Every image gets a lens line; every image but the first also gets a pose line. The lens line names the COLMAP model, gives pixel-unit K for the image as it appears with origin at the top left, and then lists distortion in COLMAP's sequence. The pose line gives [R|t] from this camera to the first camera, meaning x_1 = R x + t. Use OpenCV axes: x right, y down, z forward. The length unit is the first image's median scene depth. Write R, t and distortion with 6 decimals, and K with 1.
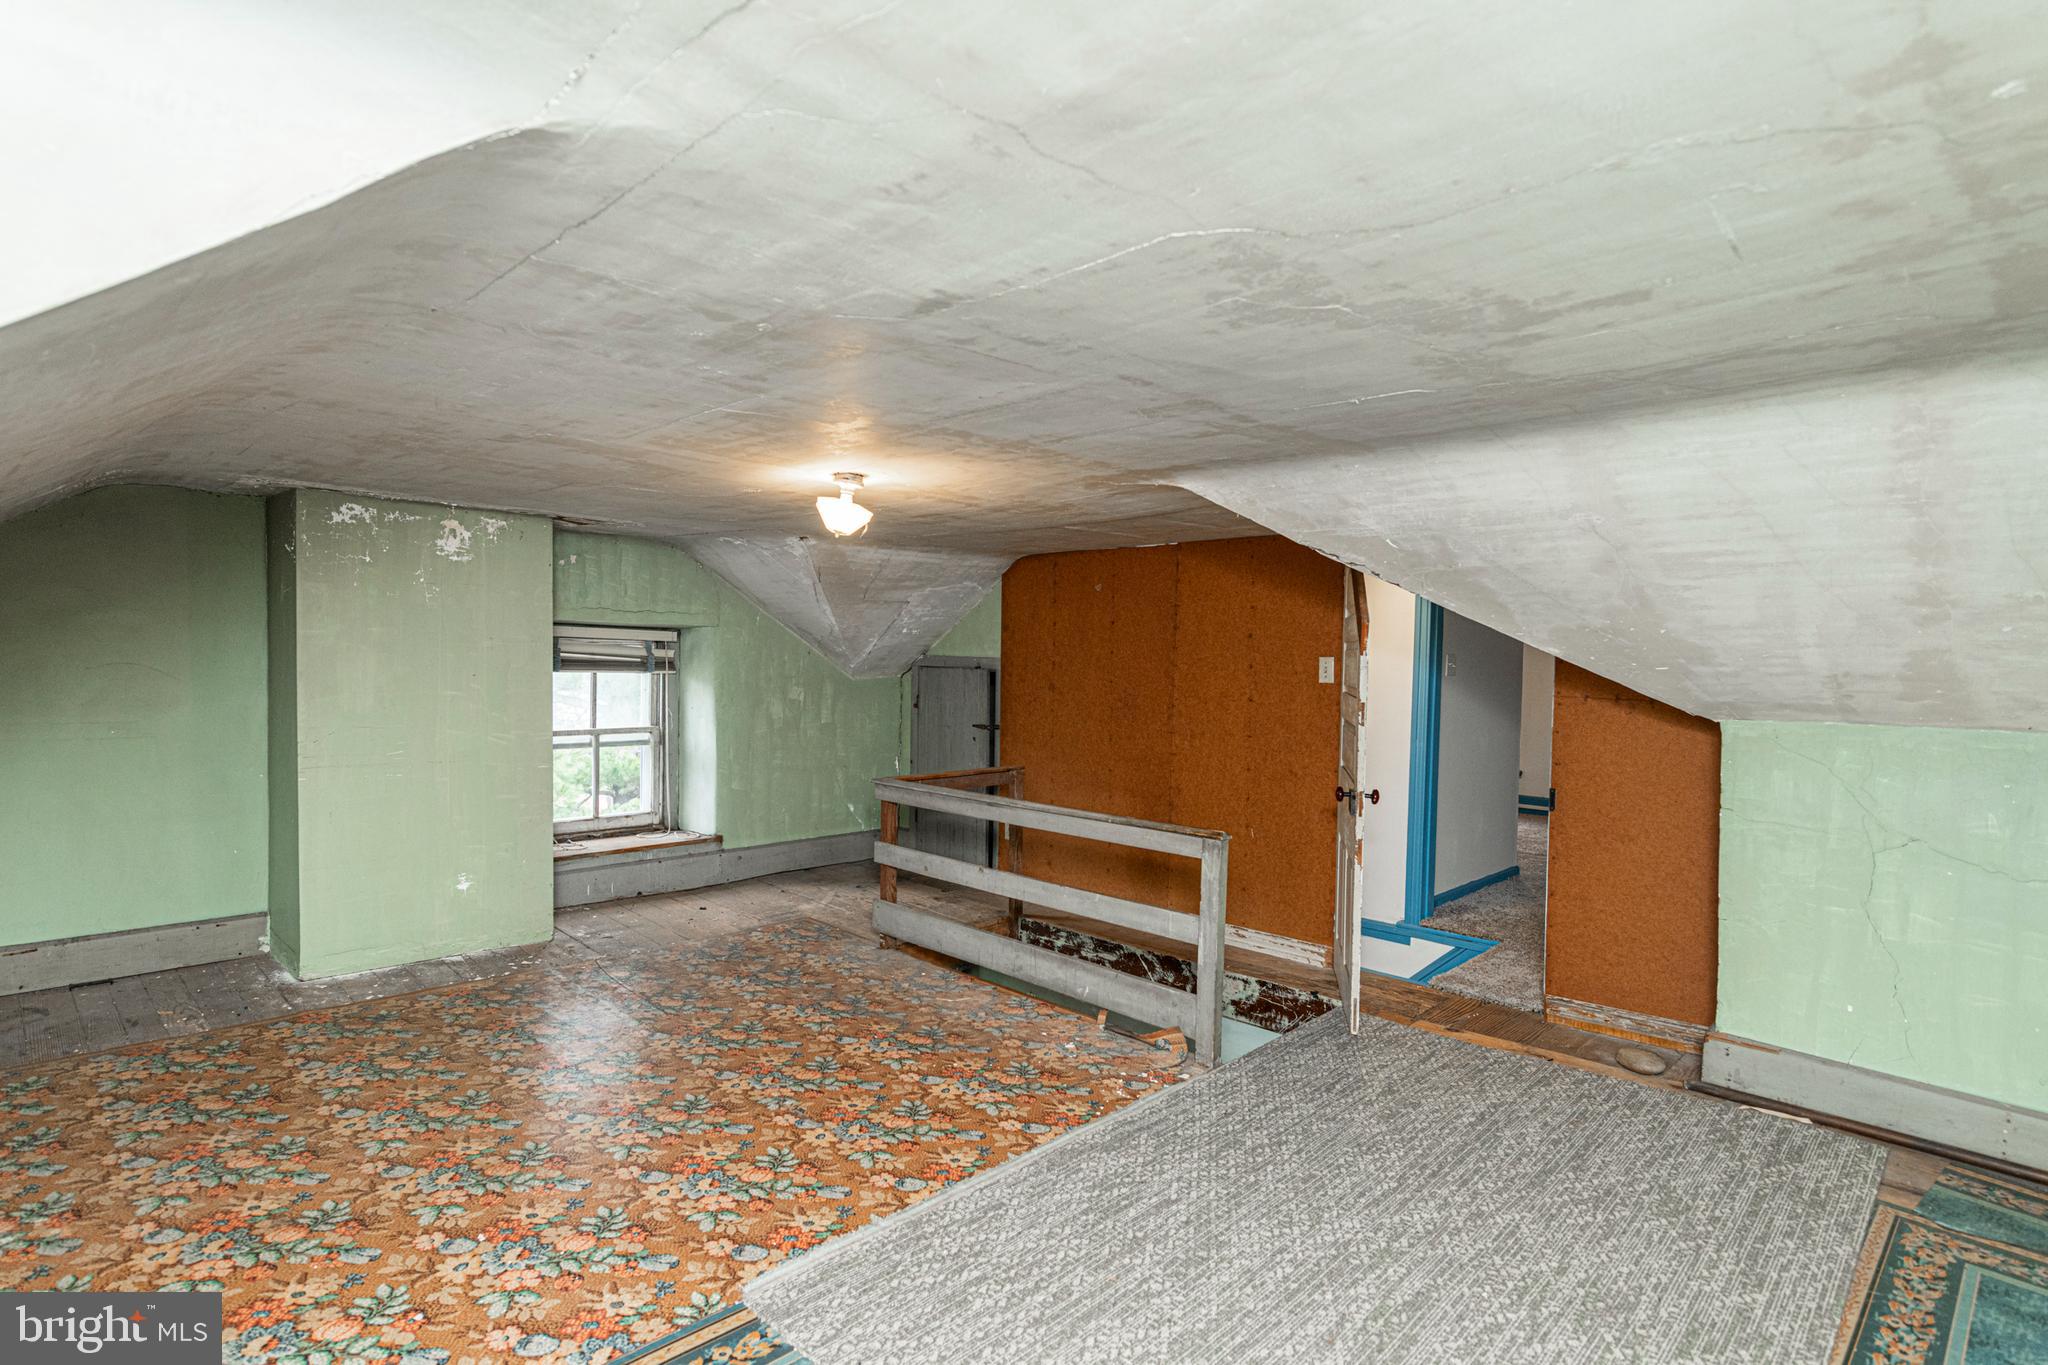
lens RADIAL K [[1080.5, 0, 1024.0], [0, 1080.5, 682.5], [0, 0, 1]] dist [0.001069, 0.000032]
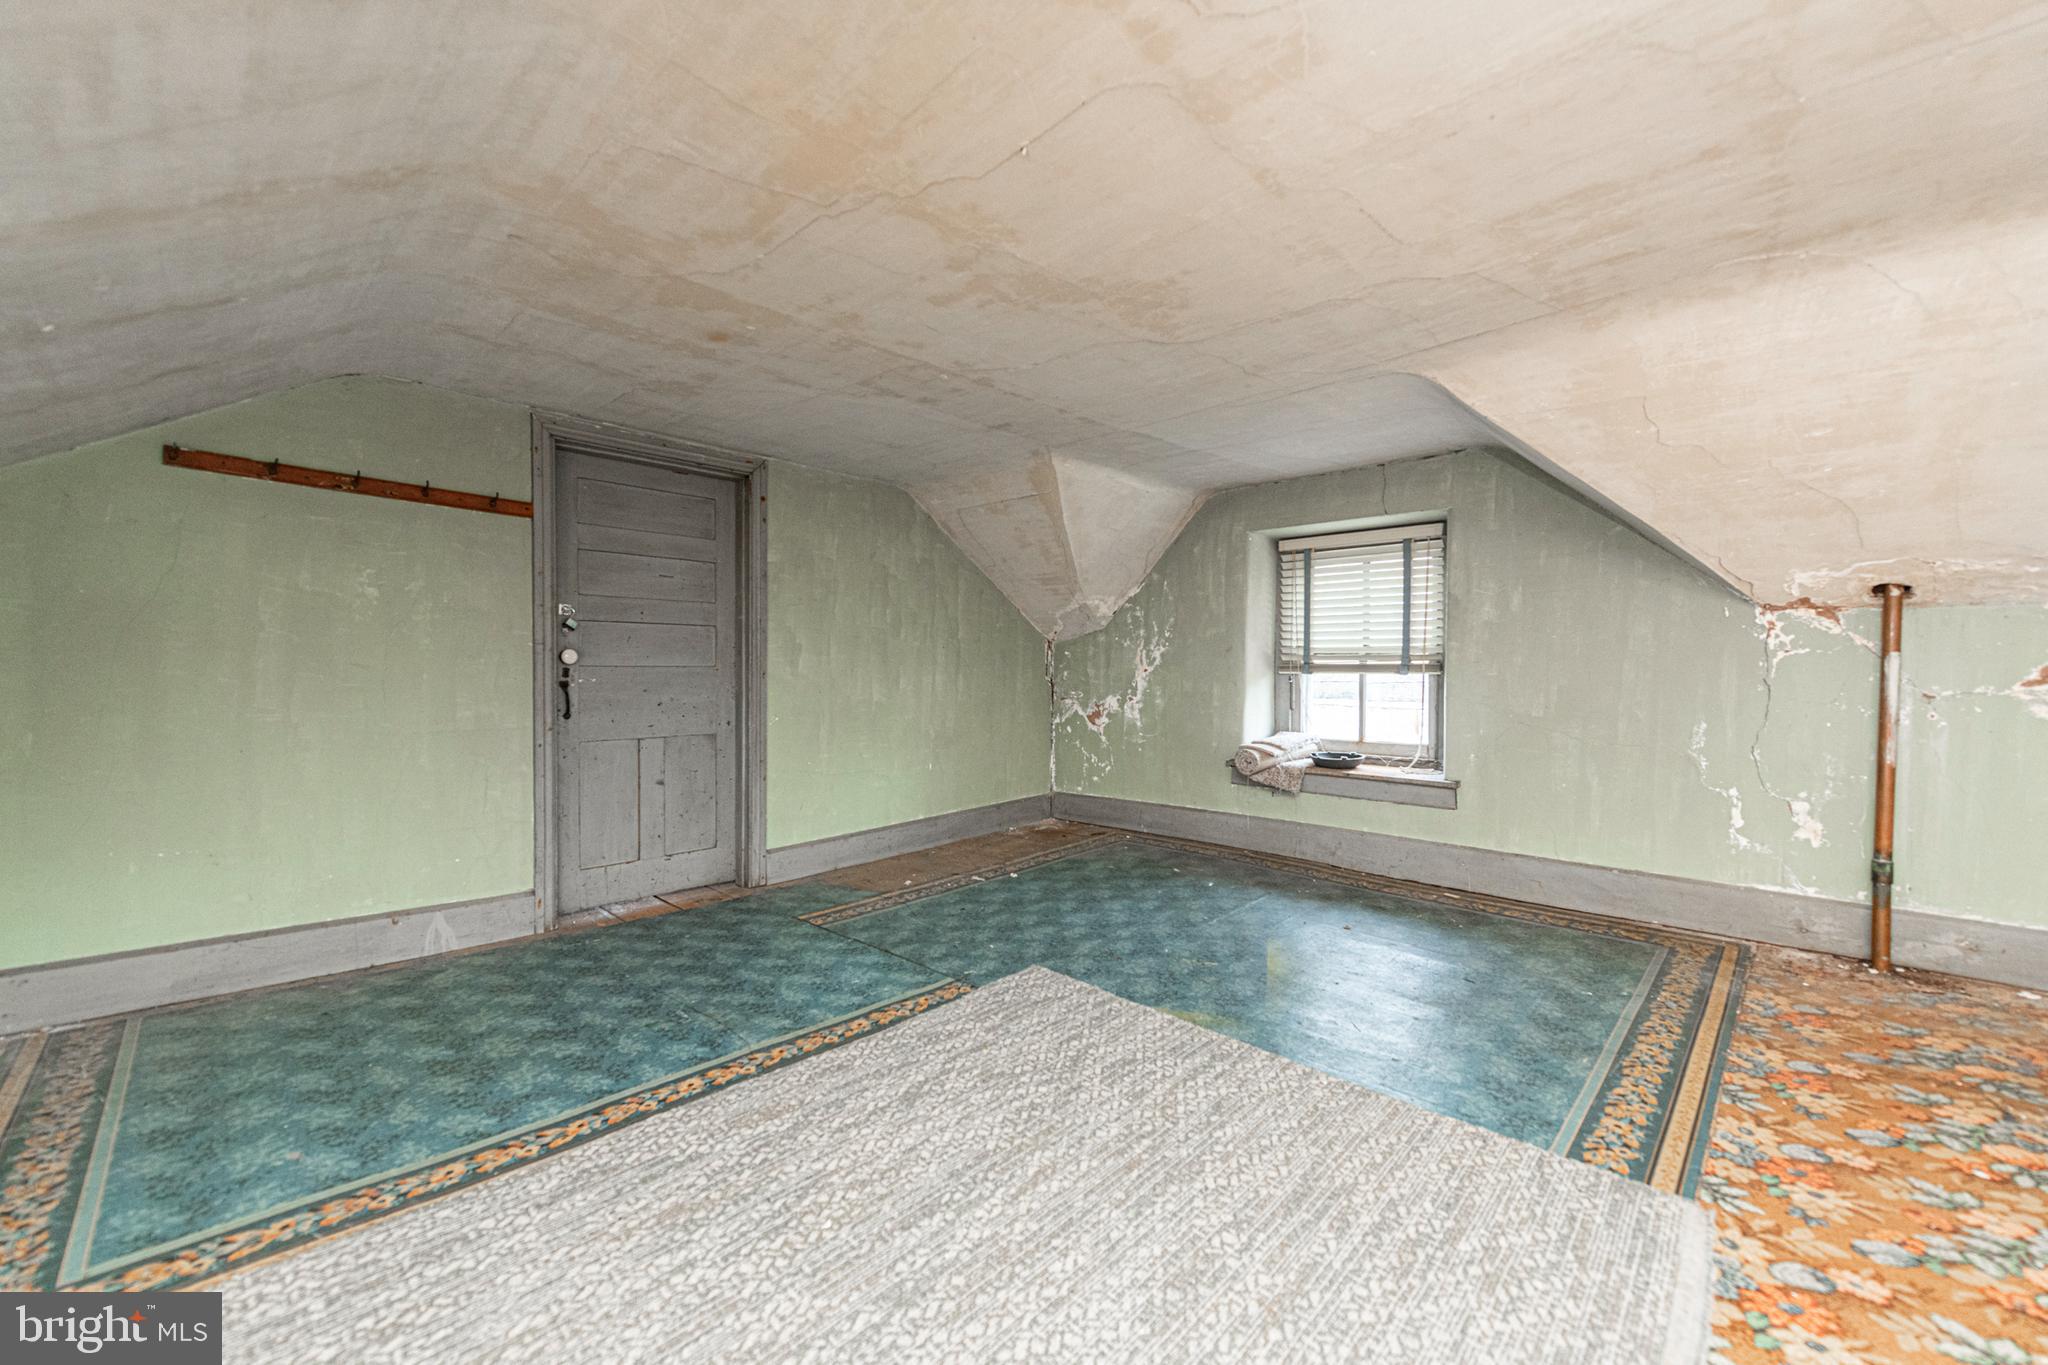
lens RADIAL K [[812.6, 0, 1027.3], [0, 812.6, 678.5], [0, 0, 1]] dist [0.006323, -0.000240]
pose [[-0.999726, -0.022769, -0.005499, 0.302028], [-0.022998, 0.998678, 0.045961, 0.127438], [0.004445, 0.046075, -0.998928, 1.676882]]
